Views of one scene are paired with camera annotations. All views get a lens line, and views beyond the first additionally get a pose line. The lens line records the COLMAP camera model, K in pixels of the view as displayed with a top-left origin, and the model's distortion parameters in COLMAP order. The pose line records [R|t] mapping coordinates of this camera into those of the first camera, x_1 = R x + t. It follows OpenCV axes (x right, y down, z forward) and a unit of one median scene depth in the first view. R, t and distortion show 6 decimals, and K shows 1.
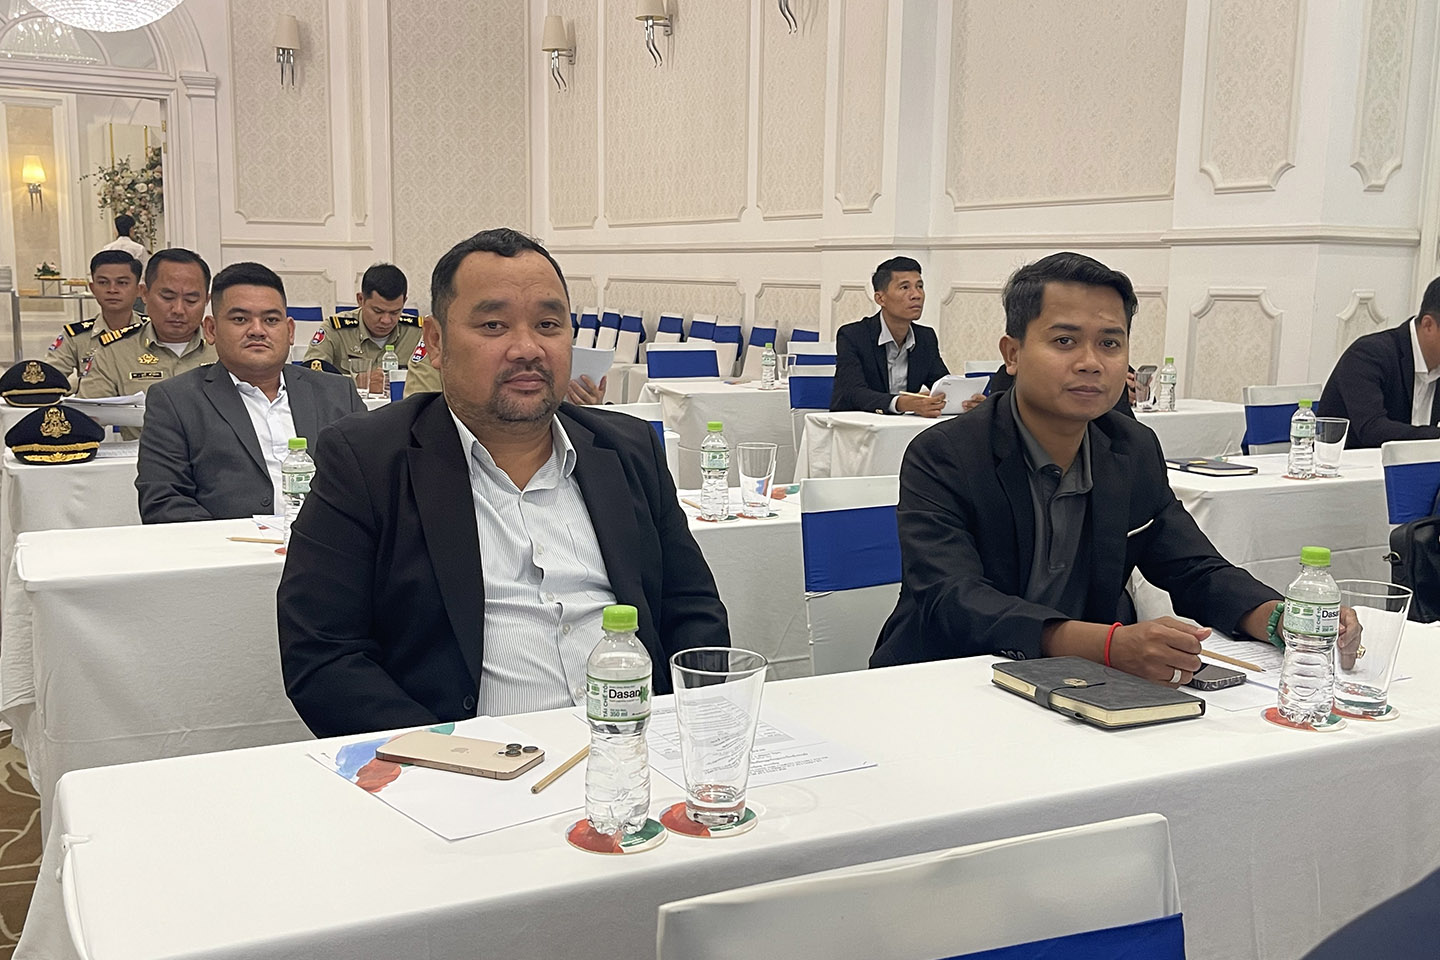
lens RADIAL K [[1428.4, 0, 705.8], [0, 1428.4, 484.4], [0, 0, 1]] dist [0.036045, 0.003111]
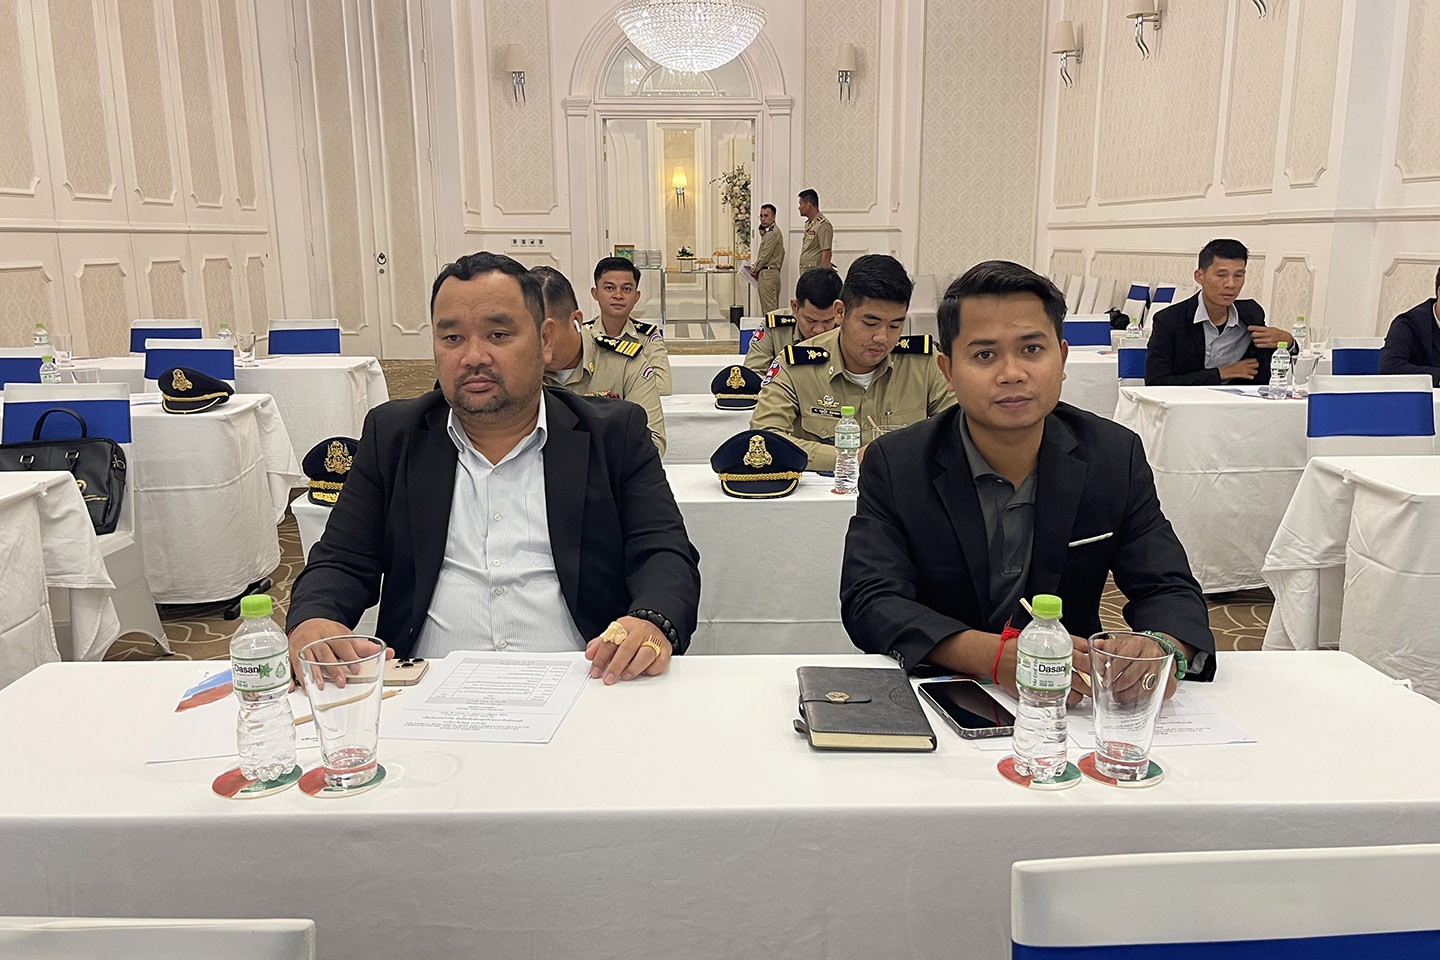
lens RADIAL K [[1147.5, 0, 729.0], [0, 1147.5, 482.9], [0, 0, 1]] dist [0.060229, -0.065131]
pose [[0.905390, 0.069498, -0.418854, 0.093856], [-0.044992, 0.996662, 0.068116, -0.012449], [0.422190, -0.042826, 0.905495, 0.039496]]
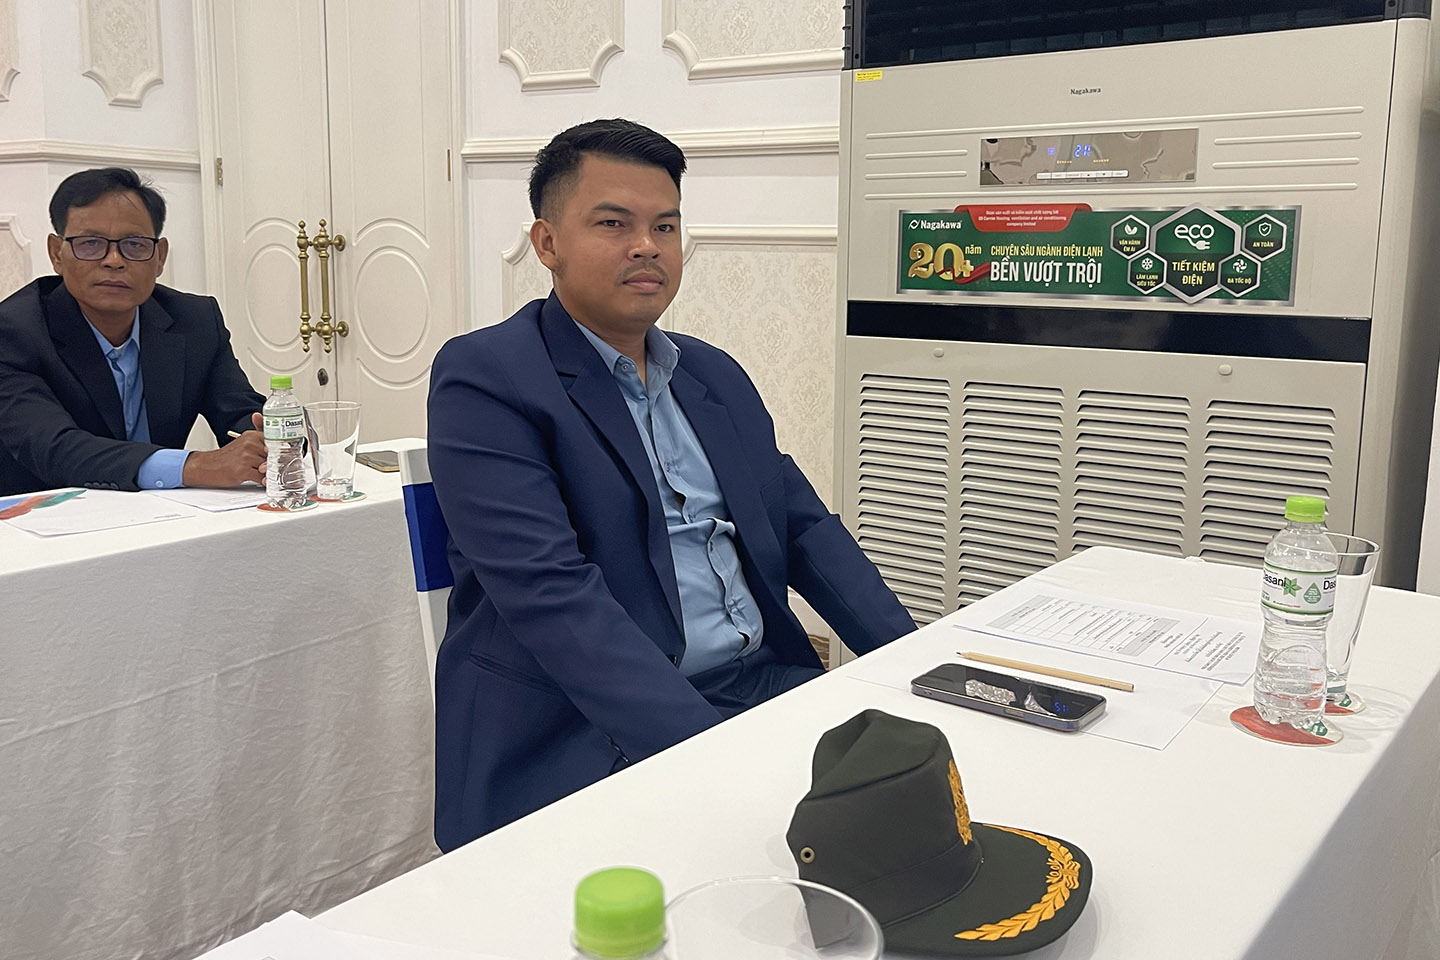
lens RADIAL K [[1291.2, 0, 724.1], [0, 1291.2, 442.2], [0, 0, 1]] dist [0.028918, -0.019299]
pose [[0.895736, -0.070692, 0.438931, 0.283472], [0.064525, 0.997495, 0.028973, 0.002817], [-0.439880, 0.002370, 0.898054, 0.076839]]
